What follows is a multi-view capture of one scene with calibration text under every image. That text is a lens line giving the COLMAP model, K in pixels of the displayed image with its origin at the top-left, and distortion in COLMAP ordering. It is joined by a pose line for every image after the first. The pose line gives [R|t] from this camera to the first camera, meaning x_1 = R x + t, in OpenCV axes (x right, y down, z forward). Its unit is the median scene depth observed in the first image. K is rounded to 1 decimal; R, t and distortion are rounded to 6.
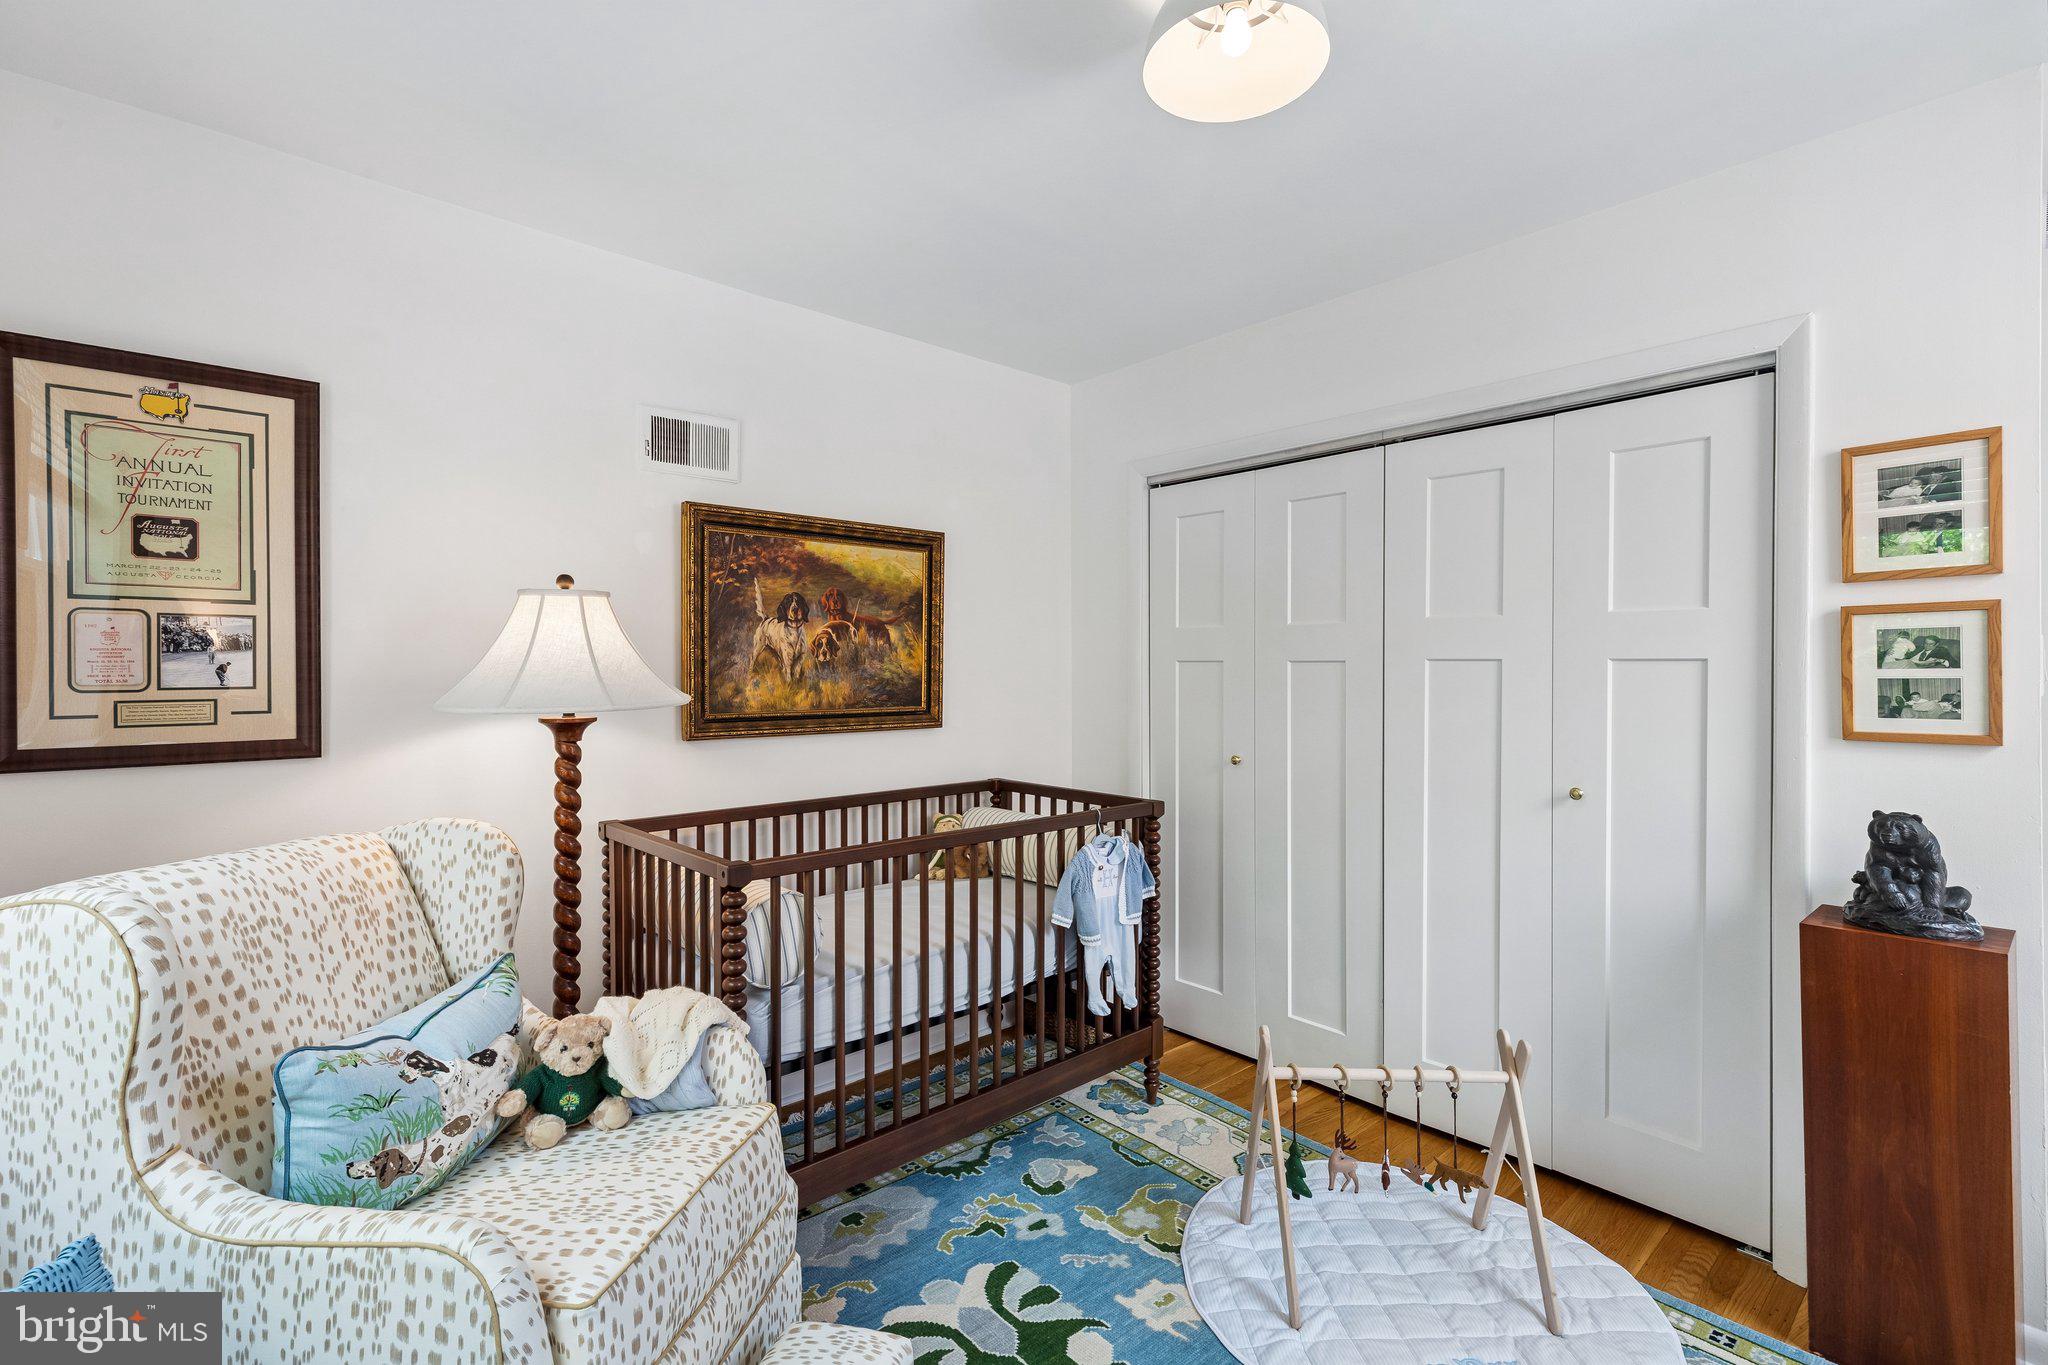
lens RADIAL K [[921.6, 0, 1022.7], [0, 921.6, 667.4], [0, 0, 1]] dist [0.003703, 0.000100]
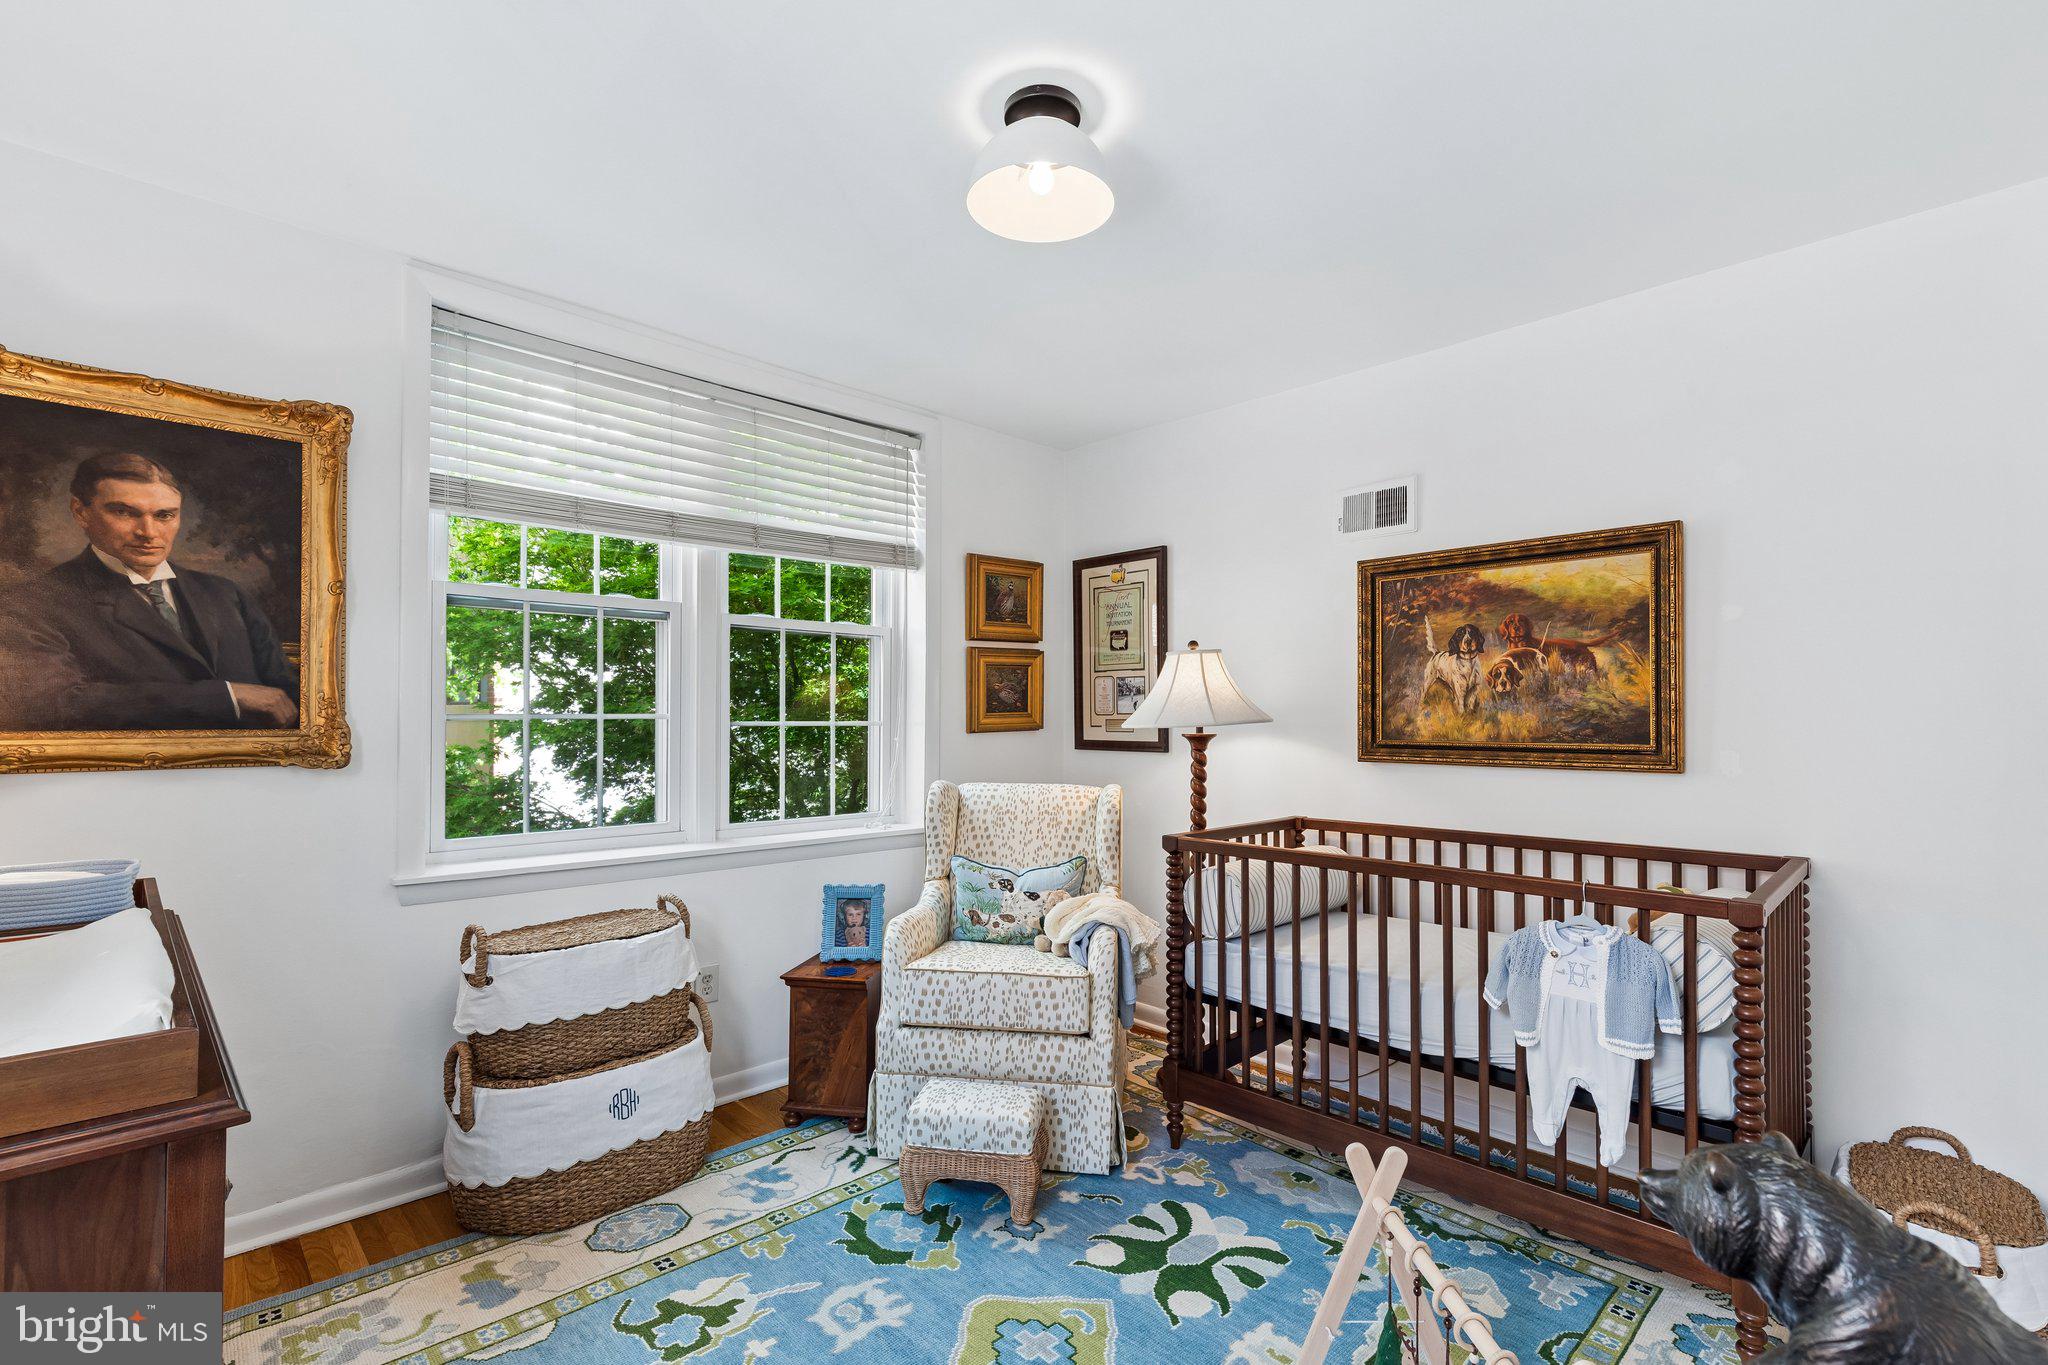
lens RADIAL K [[921.6, 0, 1022.1], [0, 921.6, 704.5], [0, 0, 1]] dist [0.003703, 0.000100]
pose [[0.038198, -0.009397, -0.999226, 0.746816], [0.004951, 0.999945, -0.009215, 0.013396], [0.999258, -0.004595, 0.038242, 0.474960]]
